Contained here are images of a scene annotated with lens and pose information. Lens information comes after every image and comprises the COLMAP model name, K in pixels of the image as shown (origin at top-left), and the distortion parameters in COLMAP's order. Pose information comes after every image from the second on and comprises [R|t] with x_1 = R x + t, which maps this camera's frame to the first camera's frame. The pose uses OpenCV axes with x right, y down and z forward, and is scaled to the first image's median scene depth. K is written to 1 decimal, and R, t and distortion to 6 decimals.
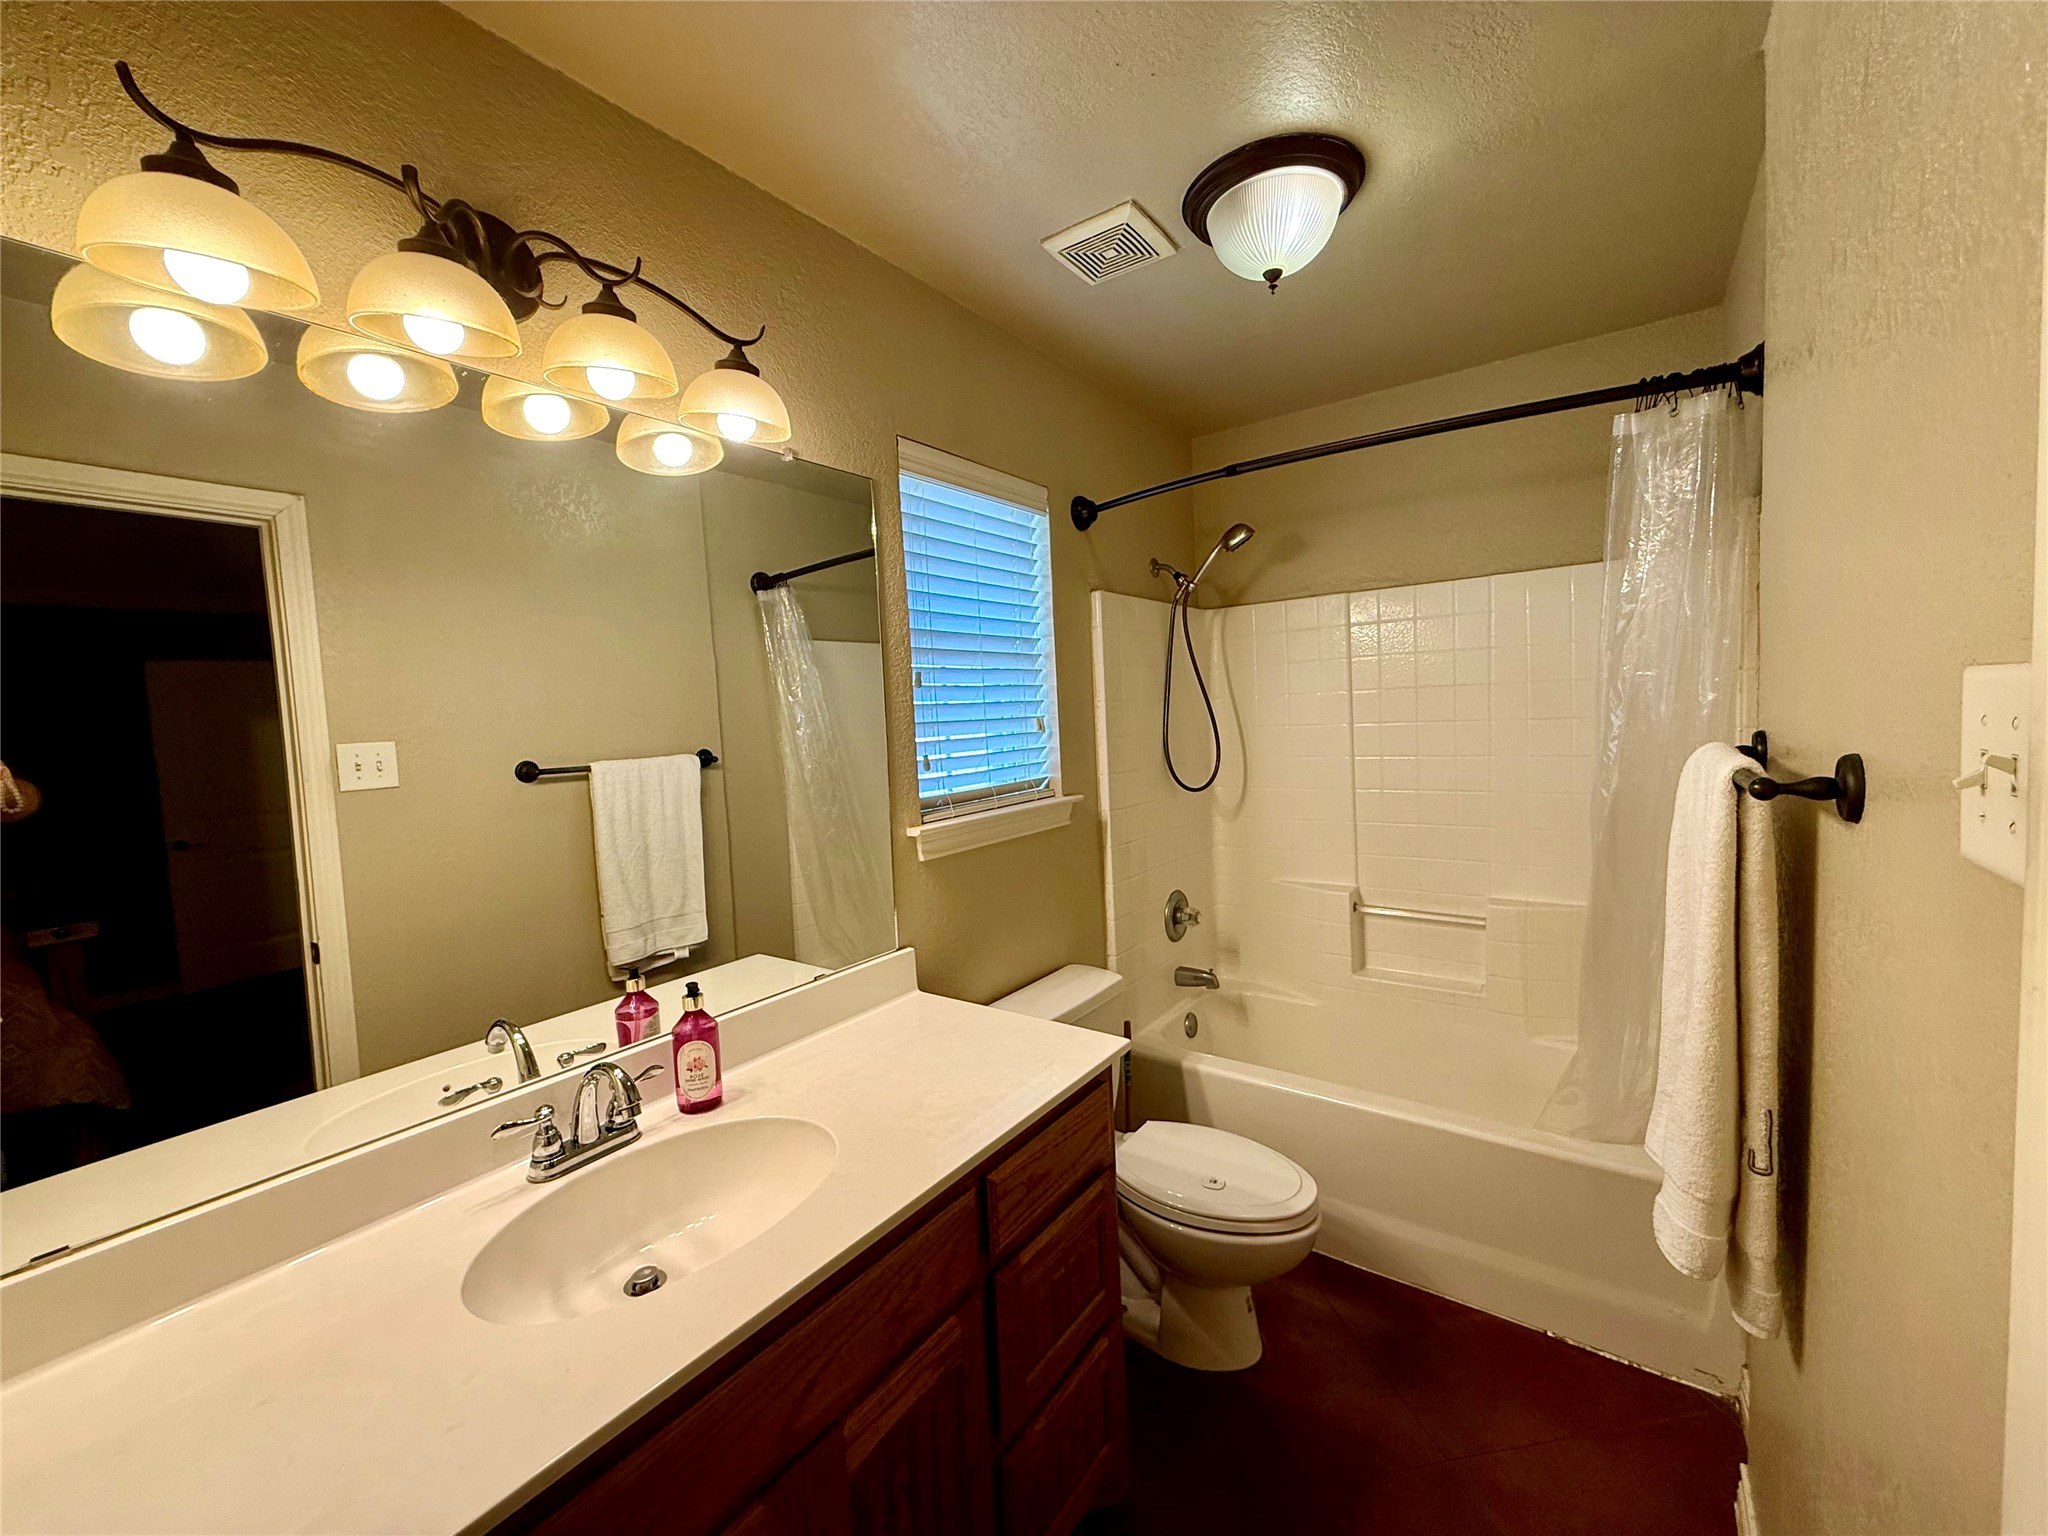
lens RADIAL K [[823.8, 0, 1015.9], [0, 823.8, 768.0], [0, 0, 1]] dist [-0.001924, -0.000075]
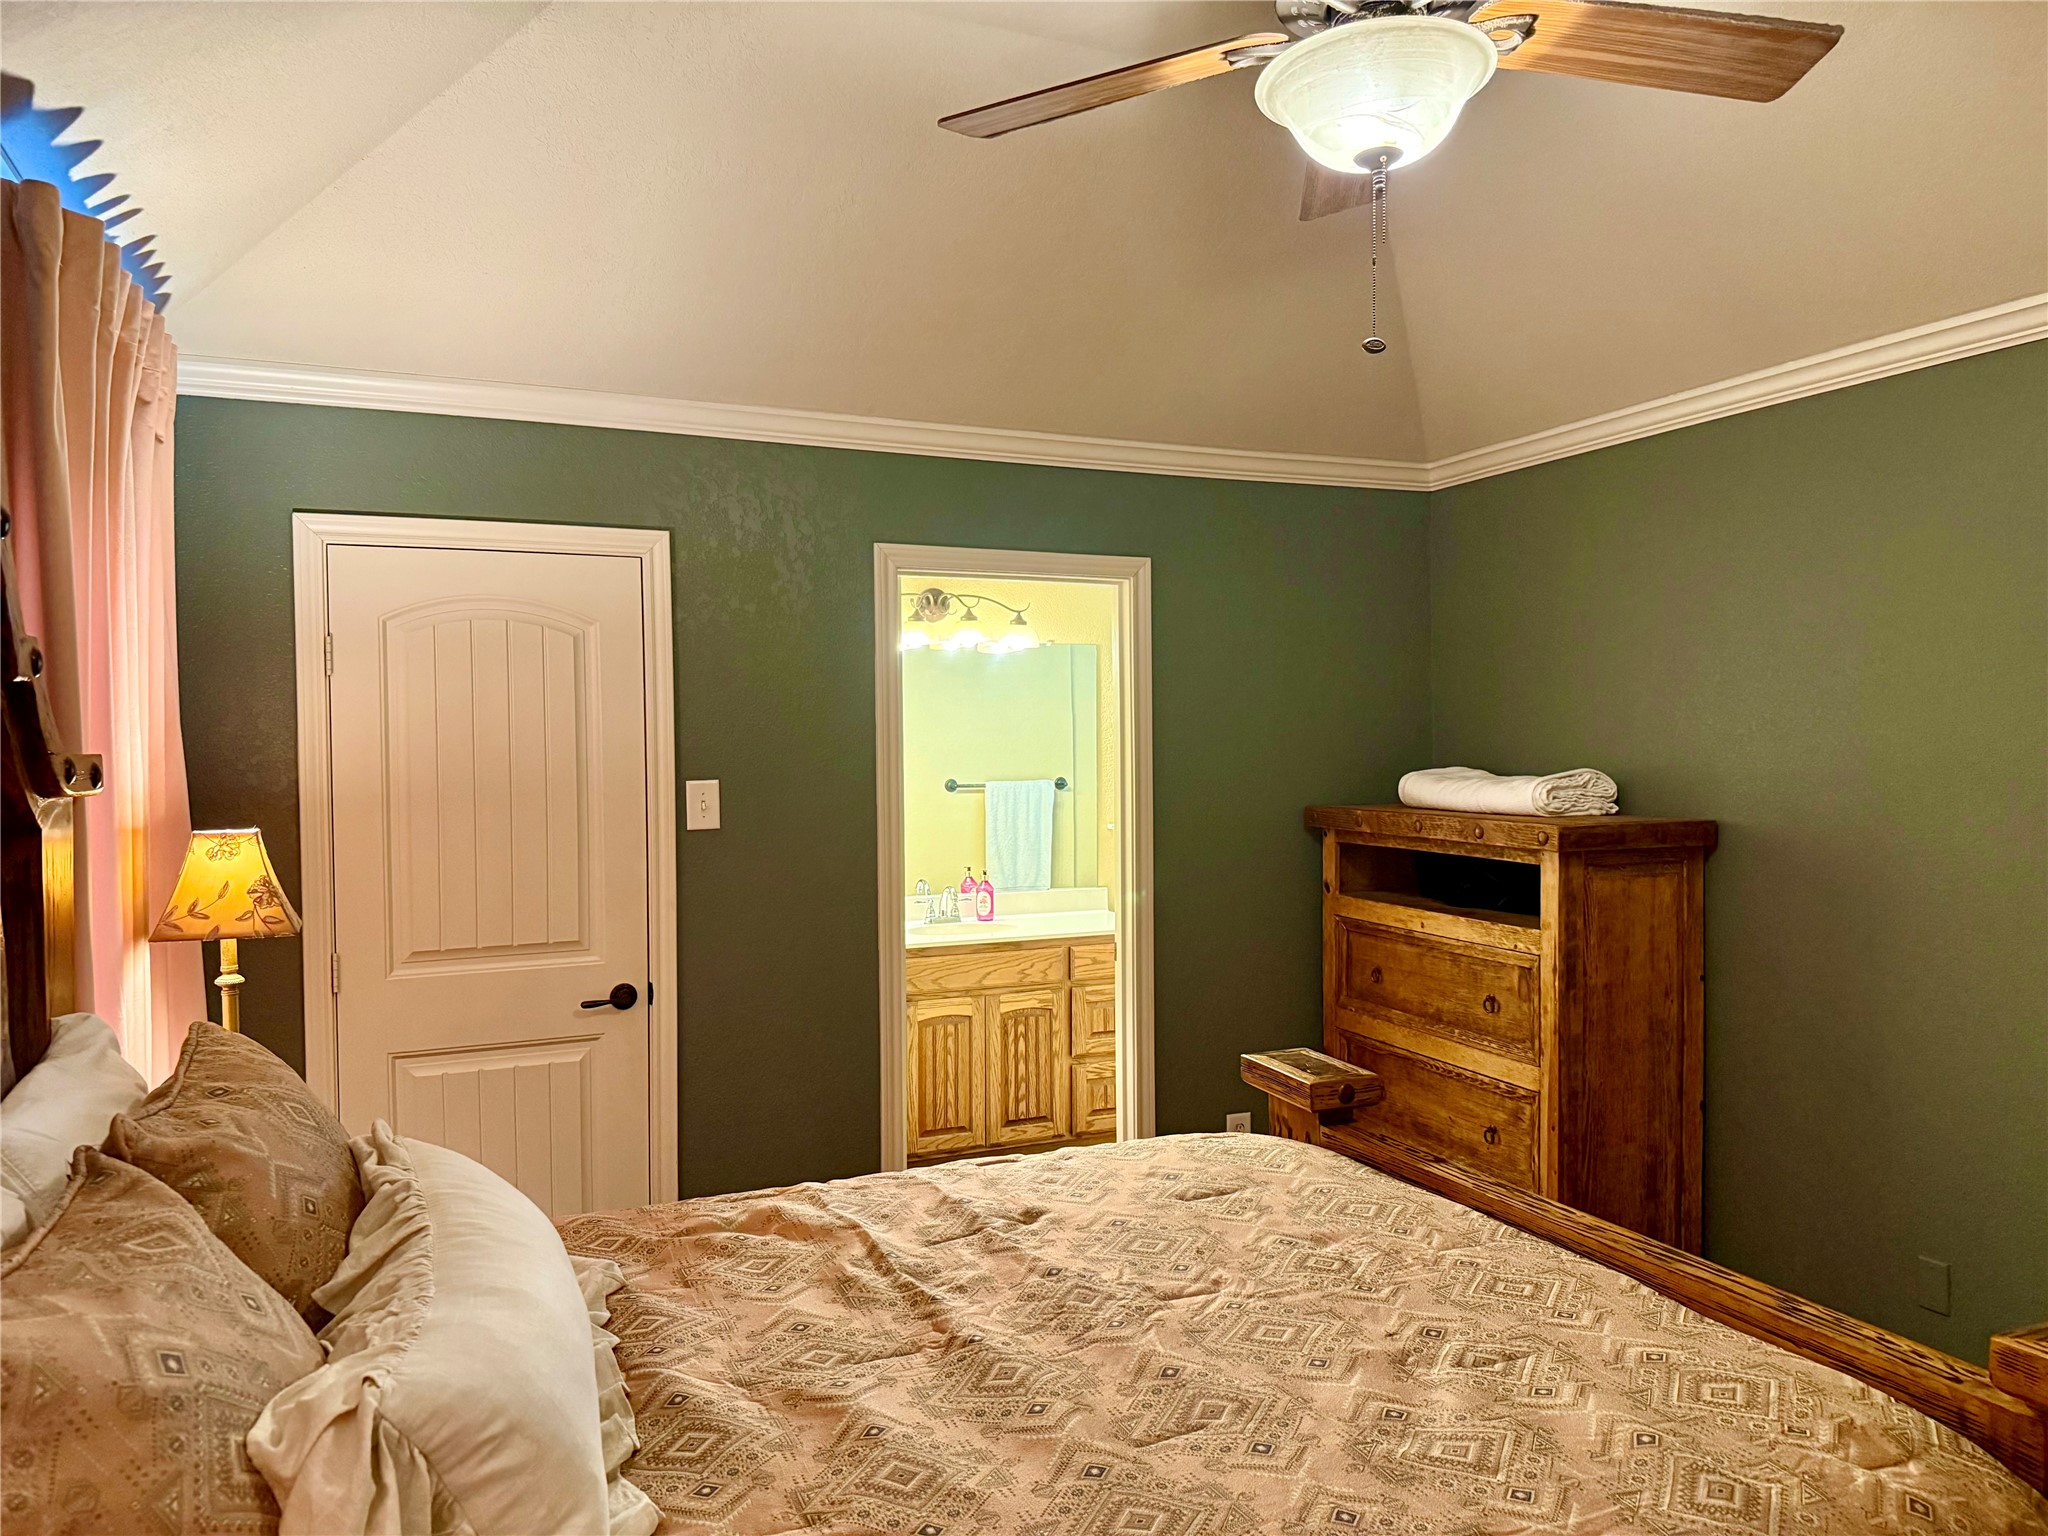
lens RADIAL K [[1450.5, 0, 1023.0], [0, 1450.5, 766.0], [0, 0, 1]] dist [0.054200, -0.060296]
pose [[0.858675, 0.046522, -0.510404, 1.018740], [-0.064941, 0.997721, -0.018313, 0.009567], [0.508389, 0.048871, 0.859740, -1.443150]]
